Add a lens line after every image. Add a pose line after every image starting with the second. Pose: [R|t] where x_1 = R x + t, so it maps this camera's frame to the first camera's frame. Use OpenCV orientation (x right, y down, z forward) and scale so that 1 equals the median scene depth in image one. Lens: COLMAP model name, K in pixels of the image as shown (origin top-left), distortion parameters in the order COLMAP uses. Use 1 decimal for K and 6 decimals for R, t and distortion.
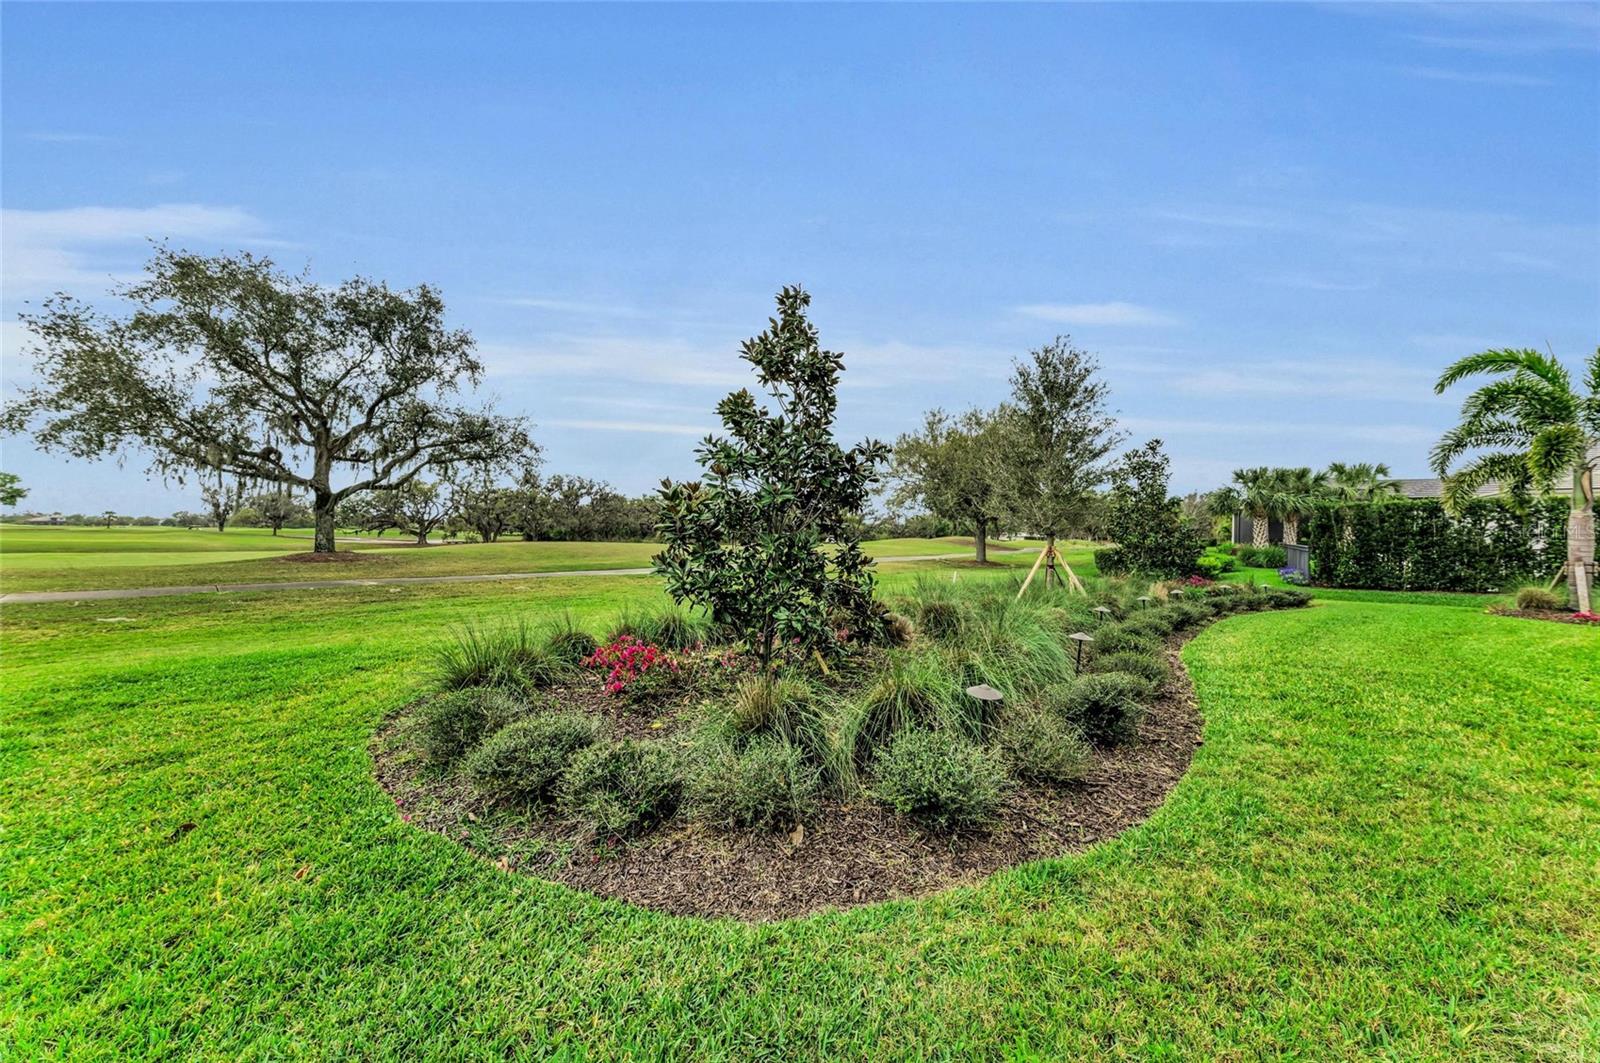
lens RADIAL K [[553.3, 0, 800.8], [0, 553.3, 535.6], [0, 0, 1]] dist [0.009349, -0.000168]
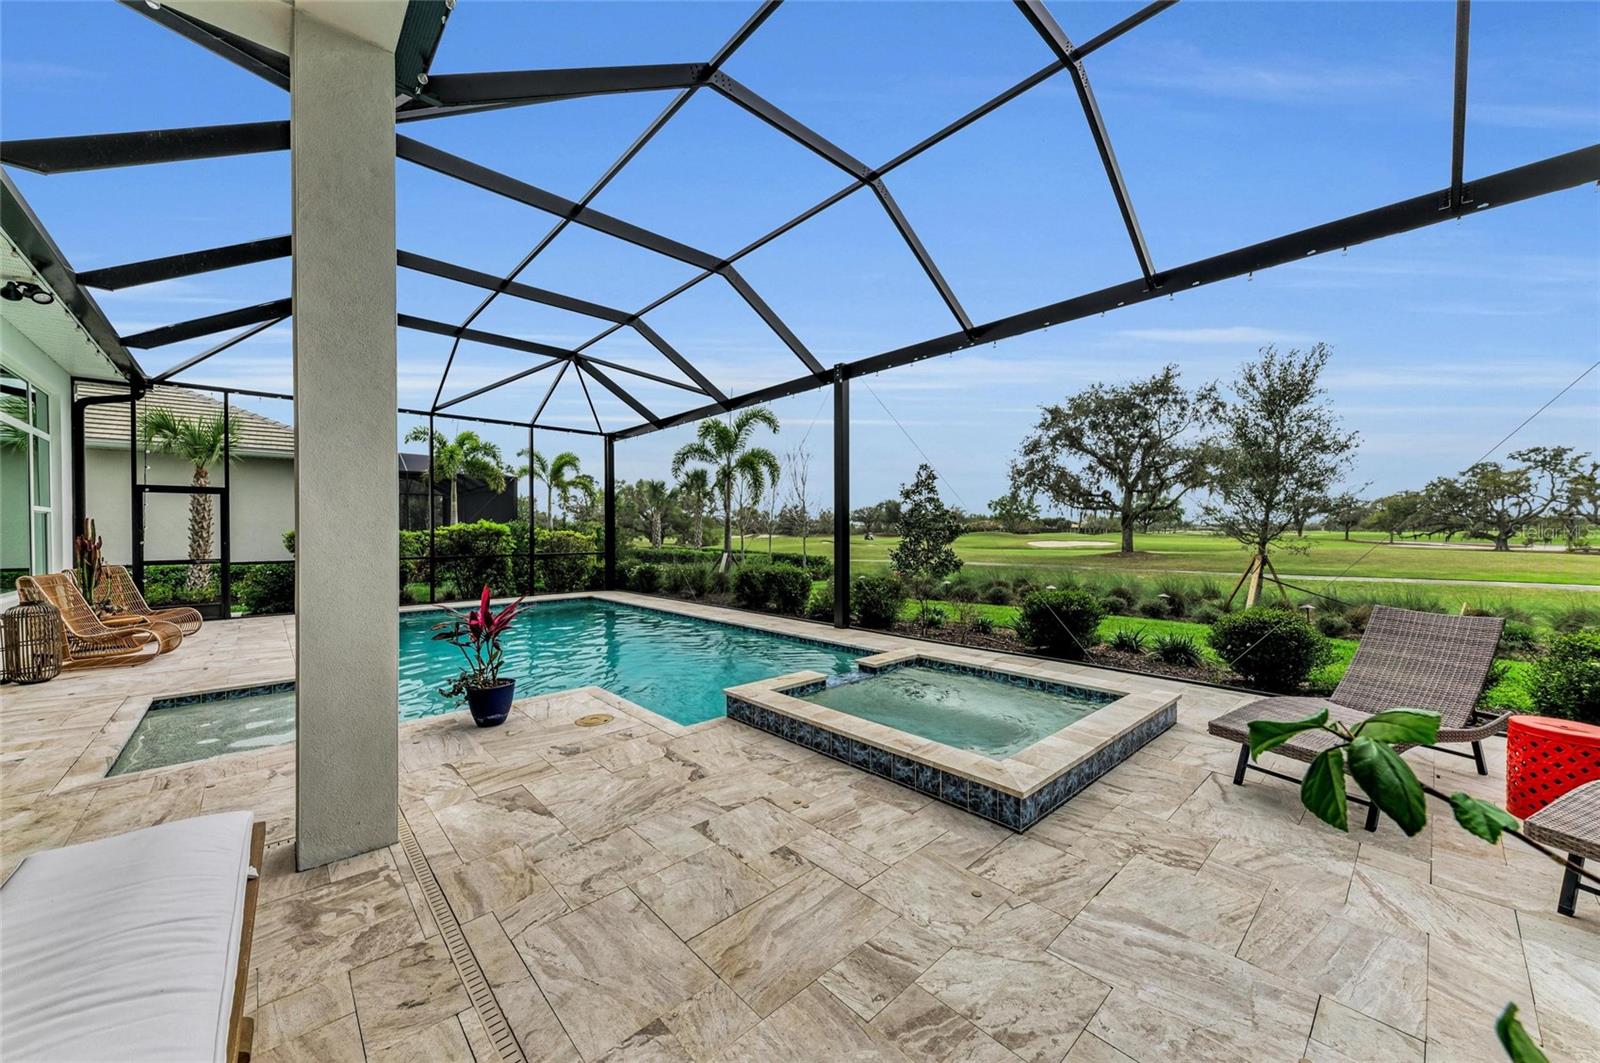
lens RADIAL K [[585.6, 0, 791.1], [0, 585.6, 535.9], [0, 0, 1]] dist [0.009974, 0.000092]
pose [[-0.041686, -0.004488, -0.999121, 0.865953], [-0.000222, 0.999990, -0.004483, -0.005886], [0.999131, 0.000035, -0.041687, 0.093506]]
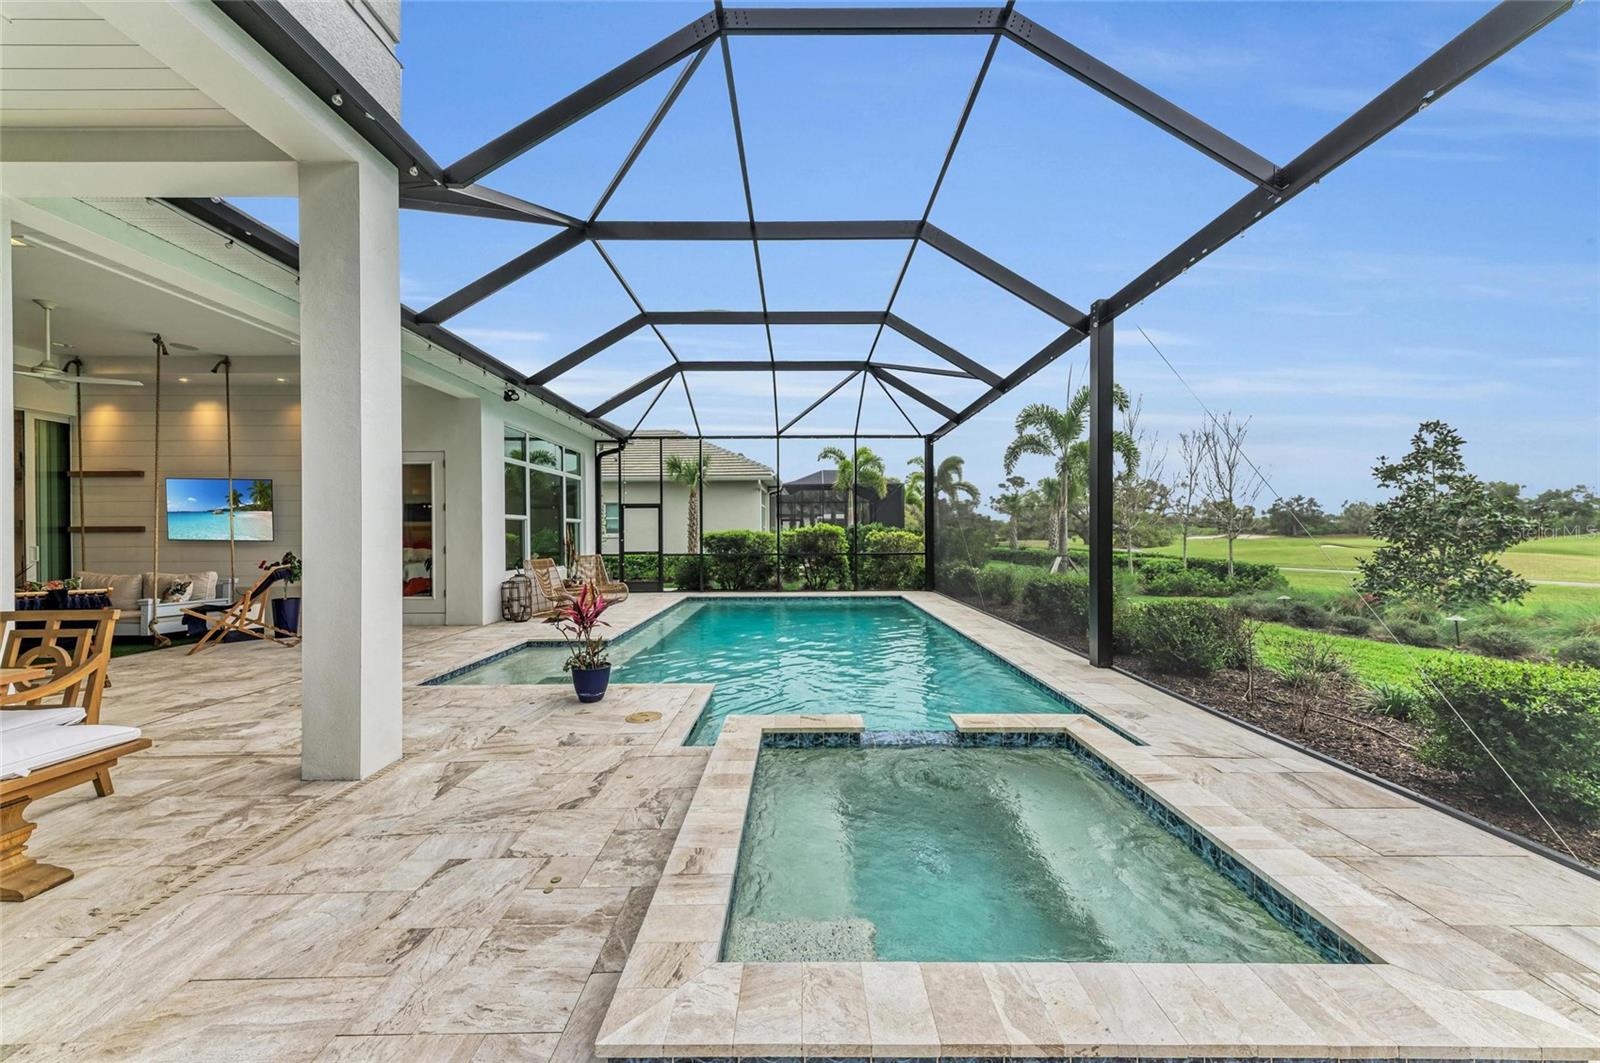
lens RADIAL K [[553.3, 0, 800.8], [0, 553.3, 535.6], [0, 0, 1]] dist [0.009349, -0.000168]
pose [[-0.704346, -0.005402, -0.709836, 0.763199], [-0.005475, 0.999983, -0.002178, -0.007979], [0.709835, 0.002352, -0.704364, 0.200457]]
